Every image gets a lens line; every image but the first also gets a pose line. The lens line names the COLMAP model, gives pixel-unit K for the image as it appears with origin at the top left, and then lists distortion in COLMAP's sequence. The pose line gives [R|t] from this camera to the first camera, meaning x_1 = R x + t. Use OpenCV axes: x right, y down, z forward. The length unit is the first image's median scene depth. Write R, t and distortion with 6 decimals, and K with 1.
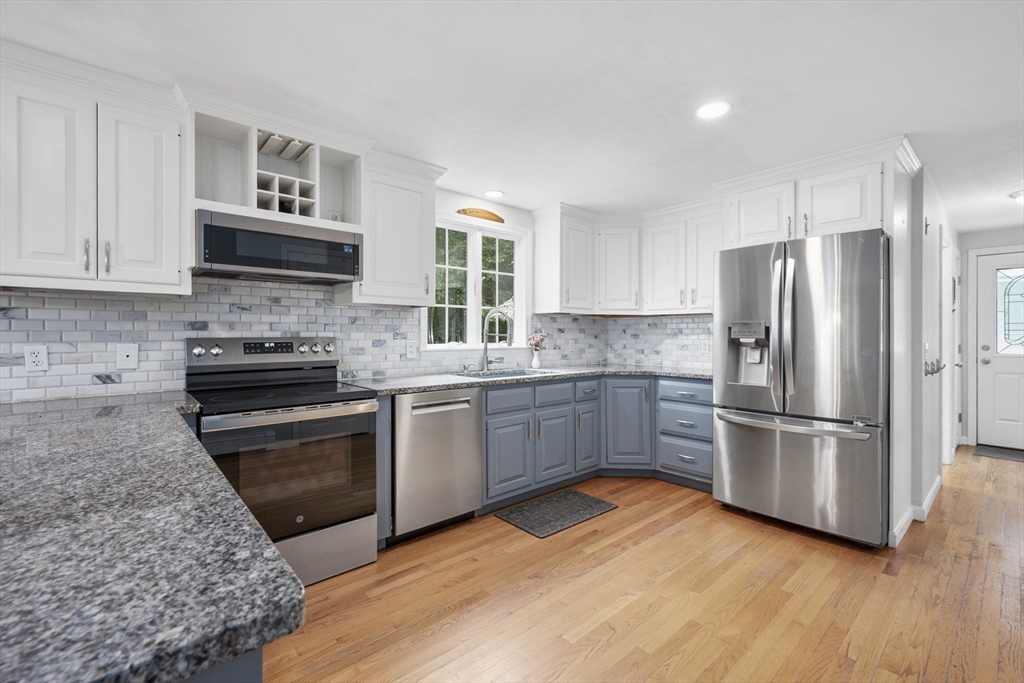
lens RADIAL K [[441.0, 0, 511.3], [0, 441.0, 337.6], [0, 0, 1]] dist [-0.000295, -0.000079]
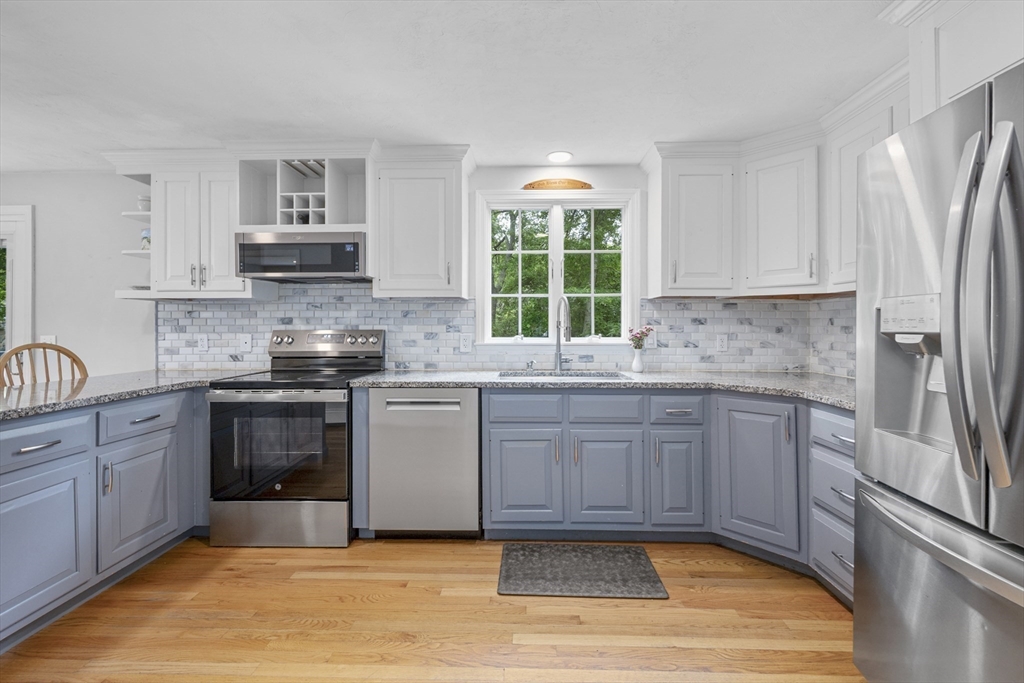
lens RADIAL K [[433.2, 0, 513.9], [0, 433.2, 326.4], [0, 0, 1]] dist [-0.001000, -0.000369]
pose [[0.734423, -0.002860, -0.678686, 0.516450], [-0.002844, 0.999969, -0.007292, -0.002366], [0.678686, 0.007285, 0.734392, 0.402198]]
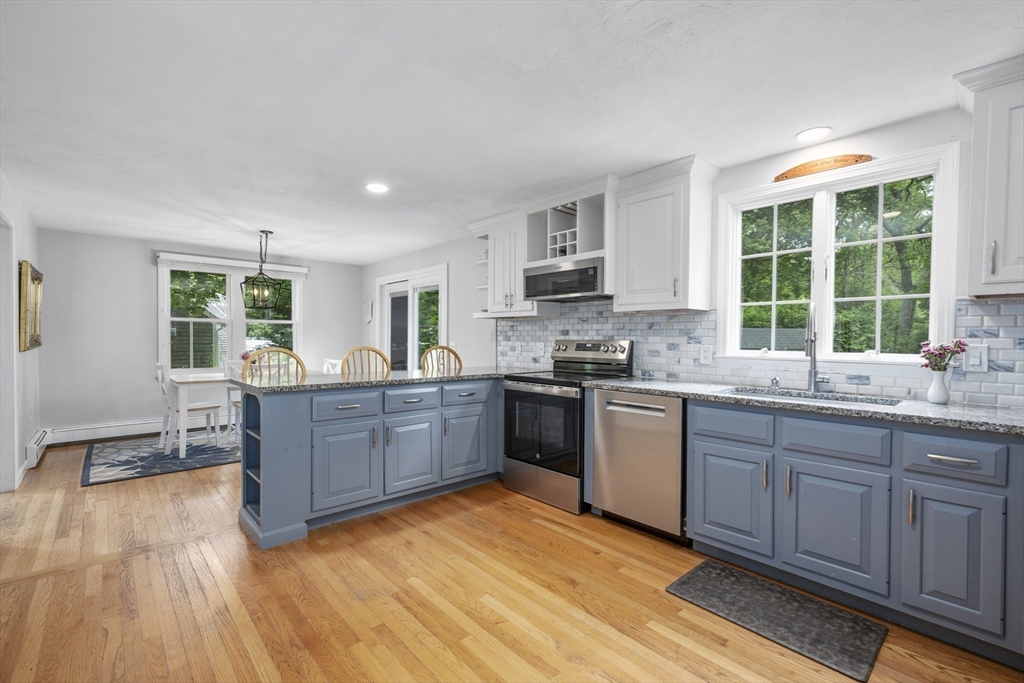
lens RADIAL K [[448.2, 0, 512.5], [0, 448.2, 346.5], [0, 0, 1]] dist [-0.000435, -0.000261]
pose [[0.018703, 0.019865, -0.999628, 0.757152], [-0.013333, 0.999719, 0.019617, -0.003688], [0.999736, 0.012962, 0.018963, 0.604599]]
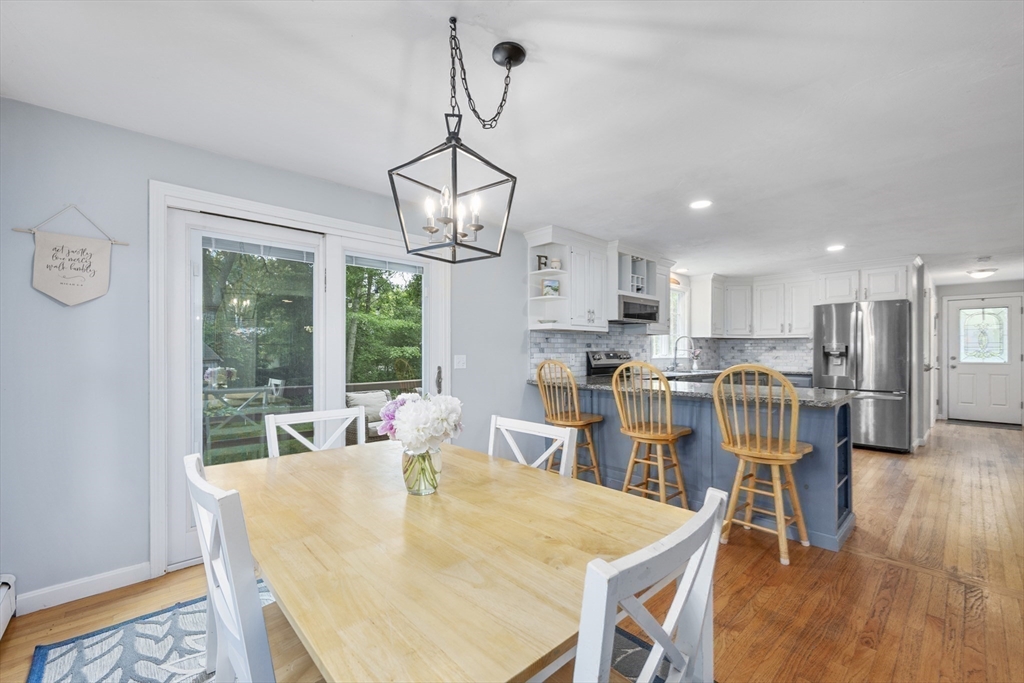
lens RADIAL K [[423.0, 0, 512.6], [0, 423.0, 353.7], [0, 0, 1]] dist [-0.001476, -0.000226]
pose [[0.999761, 0.000007, 0.021851, -0.871708], [0.000007, 1.000000, -0.000631, 0.010799], [-0.021851, 0.000631, 0.999761, -0.779067]]
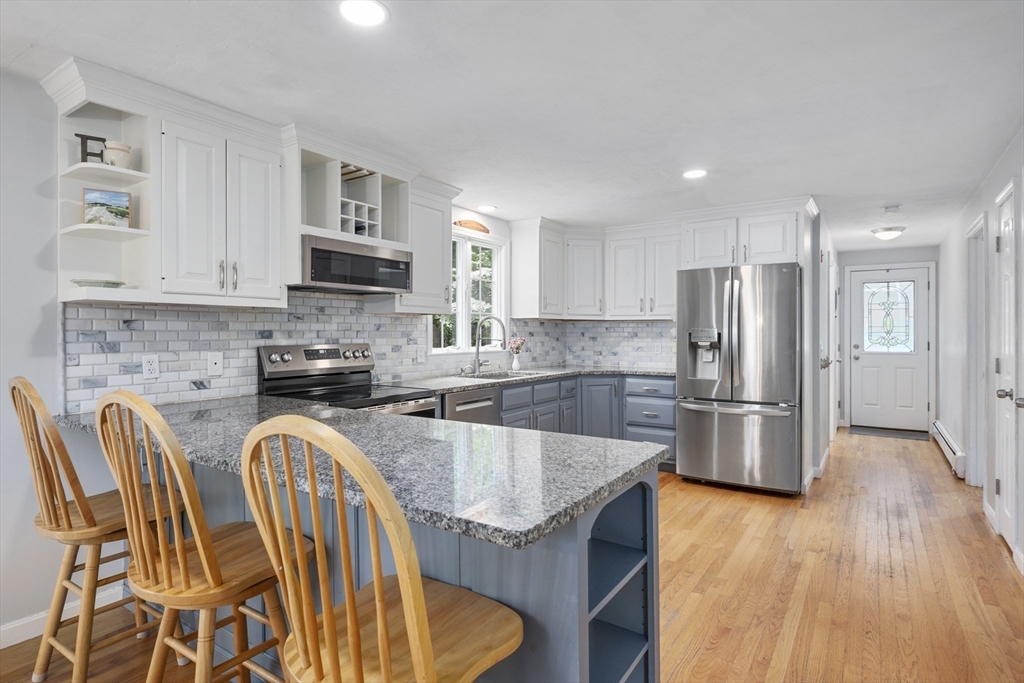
lens RADIAL K [[535.4, 0, 509.9], [0, 535.4, 337.8], [0, 0, 1]] dist [-0.001132, -0.000188]
pose [[0.968444, -0.004186, 0.249197, -0.359709], [0.003475, 0.999989, 0.003292, -0.016231], [-0.249208, -0.002322, 0.968447, -0.318645]]
